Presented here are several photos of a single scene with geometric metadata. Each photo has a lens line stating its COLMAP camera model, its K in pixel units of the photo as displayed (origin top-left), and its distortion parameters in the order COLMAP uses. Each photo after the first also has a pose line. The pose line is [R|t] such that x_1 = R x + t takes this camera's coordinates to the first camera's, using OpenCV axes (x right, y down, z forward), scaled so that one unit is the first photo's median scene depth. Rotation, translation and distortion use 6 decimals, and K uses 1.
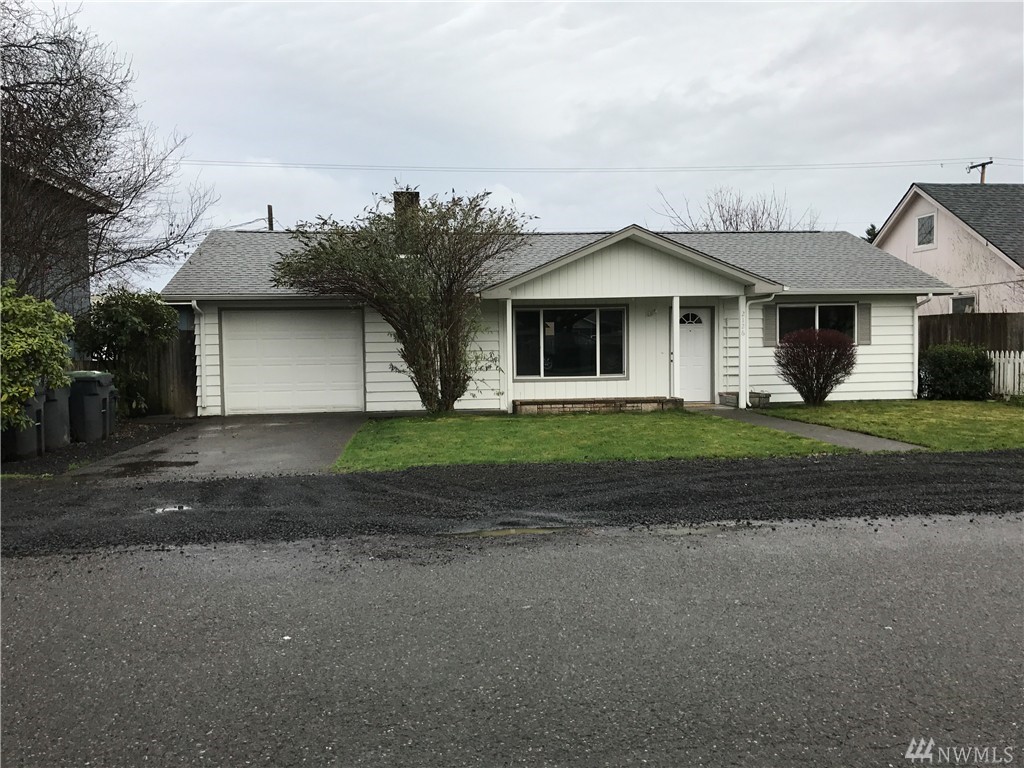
lens RADIAL K [[845.2, 0, 512.0], [0, 845.2, 384.0], [0, 0, 1]] dist [0.074222, -0.091112]
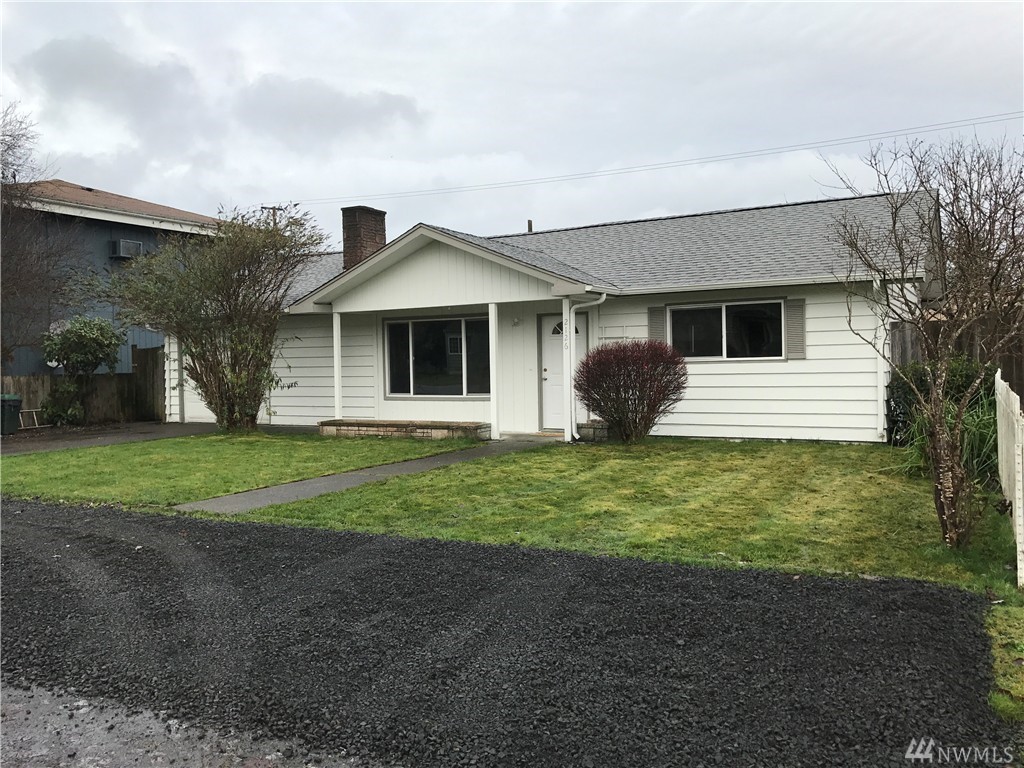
lens RADIAL K [[845.2, 0, 512.0], [0, 845.2, 384.0], [0, 0, 1]] dist [0.074222, -0.091112]
pose [[0.798515, 0.015734, -0.601769, 0.678491], [-0.017087, 0.999848, 0.003470, -0.025565], [0.601732, 0.007511, 0.798663, 0.329806]]
